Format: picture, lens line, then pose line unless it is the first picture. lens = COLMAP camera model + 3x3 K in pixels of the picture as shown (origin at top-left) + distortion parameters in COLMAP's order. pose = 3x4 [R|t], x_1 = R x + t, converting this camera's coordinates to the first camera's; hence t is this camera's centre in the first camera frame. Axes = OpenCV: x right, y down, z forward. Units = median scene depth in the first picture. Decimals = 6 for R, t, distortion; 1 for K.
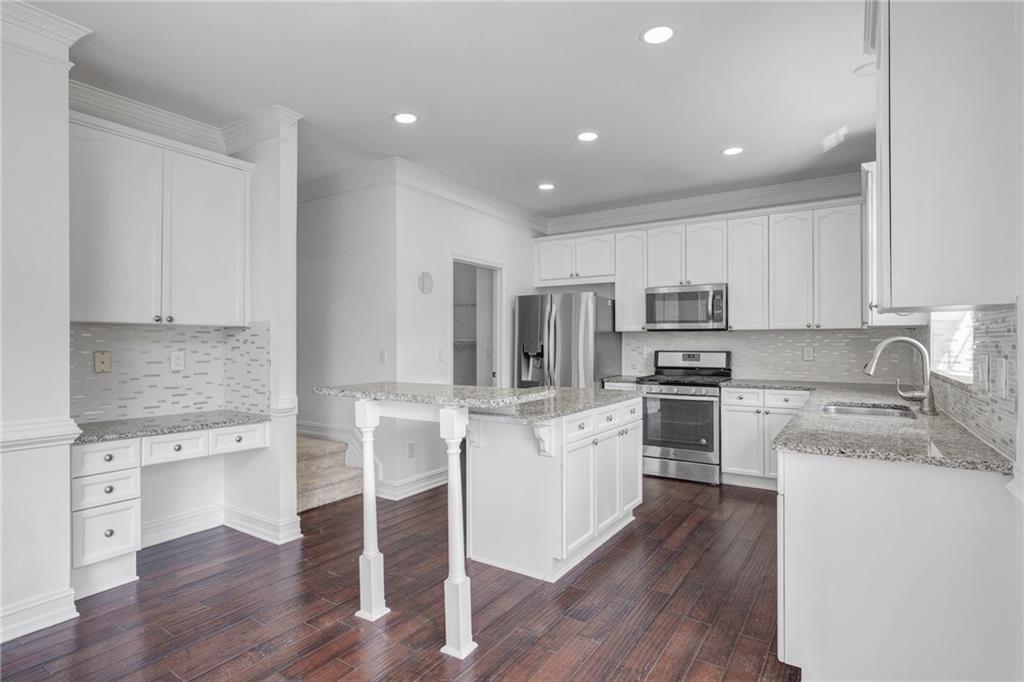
lens RADIAL K [[546.5, 0, 511.2], [0, 546.5, 340.4], [0, 0, 1]] dist [-0.001578, -0.000053]
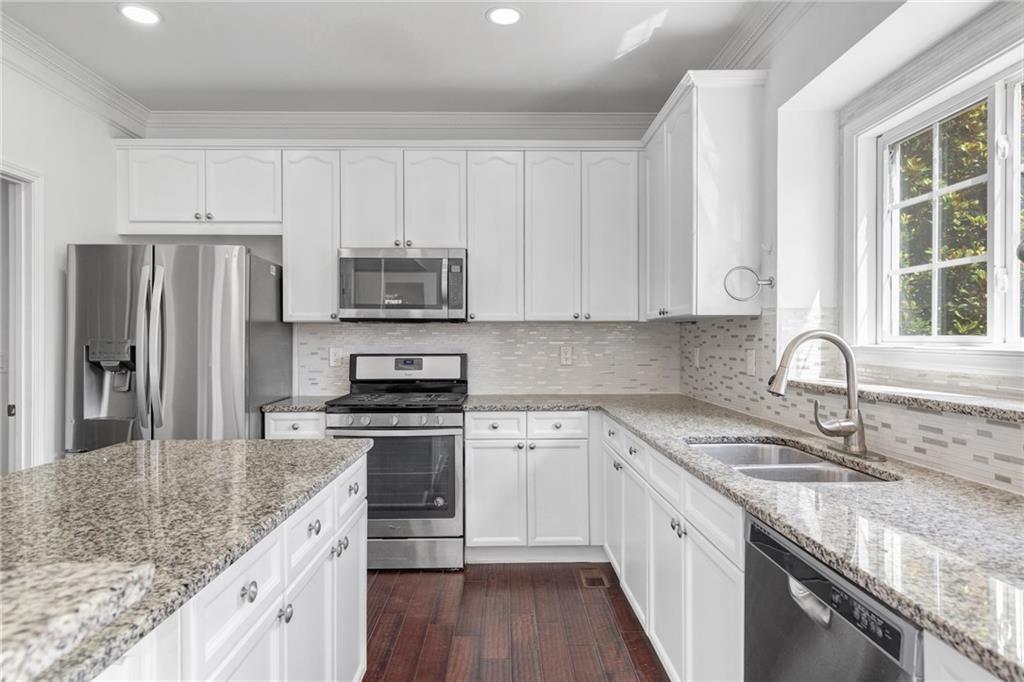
lens RADIAL K [[627.2, 0, 513.4], [0, 627.2, 340.9], [0, 0, 1]] dist [0.003054, -0.001505]
pose [[0.832531, -0.000930, 0.553978, 0.029559], [-0.000751, 0.999996, 0.002807, 0.002308], [-0.553979, -0.002753, 0.832526, 0.341867]]
